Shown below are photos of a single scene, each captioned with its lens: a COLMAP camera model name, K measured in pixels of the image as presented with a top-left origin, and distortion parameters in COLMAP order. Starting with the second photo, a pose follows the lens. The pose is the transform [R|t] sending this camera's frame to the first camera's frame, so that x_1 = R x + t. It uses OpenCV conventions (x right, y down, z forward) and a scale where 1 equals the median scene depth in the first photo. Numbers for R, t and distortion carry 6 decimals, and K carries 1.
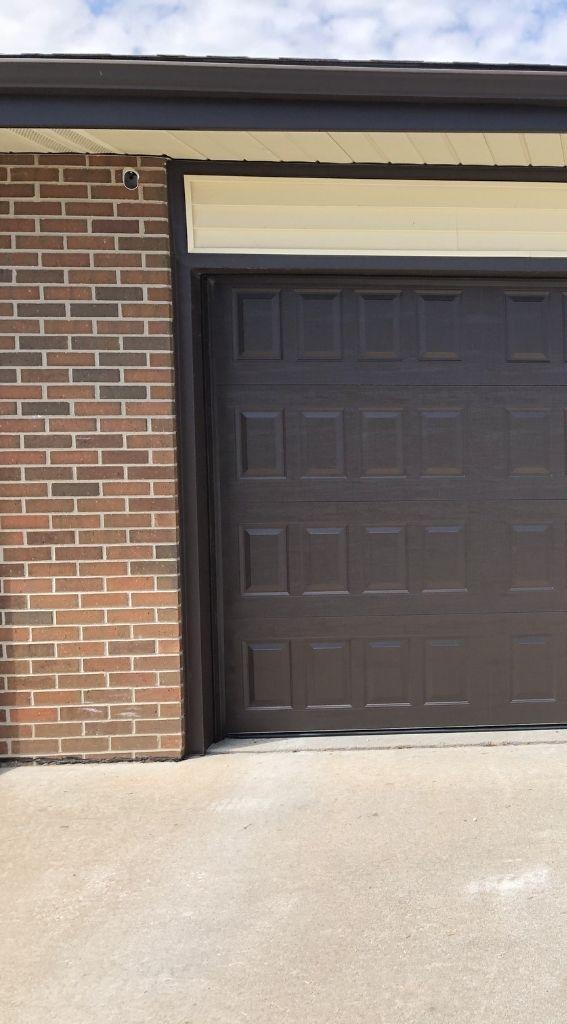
lens RADIAL K [[1070.4, 0, 285.4], [0, 1070.4, 513.2], [0, 0, 1]] dist [0.015057, 0.000000]
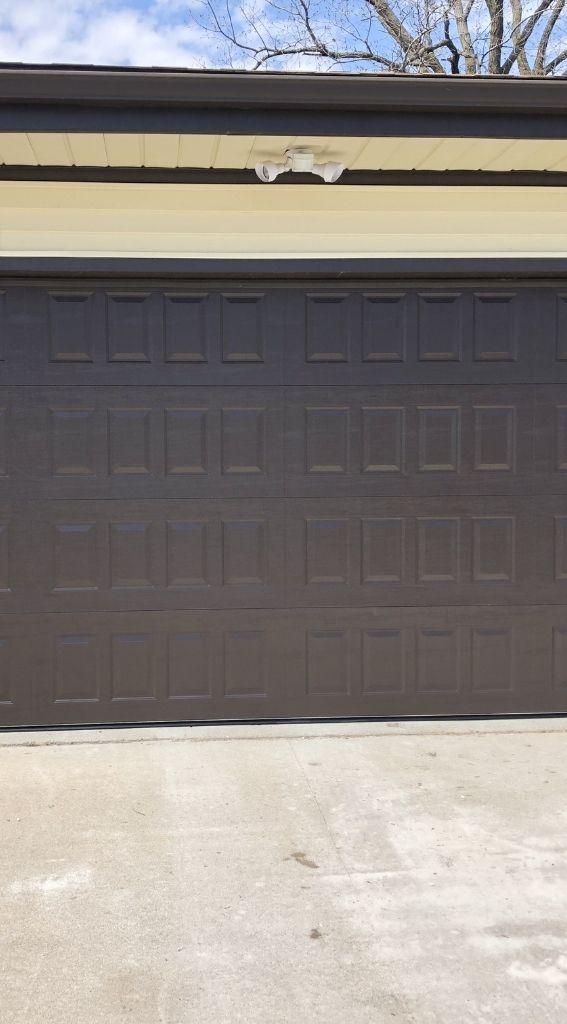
lens RADIAL K [[1030.0, 0, 289.9], [0, 1030.0, 507.9], [0, 0, 1]] dist [0.015901, 0.000000]
pose [[0.999895, -0.000086, -0.014524, 0.443652], [0.000089, 1.000000, 0.000187, -0.005163], [0.014524, -0.000188, 0.999895, 0.040541]]
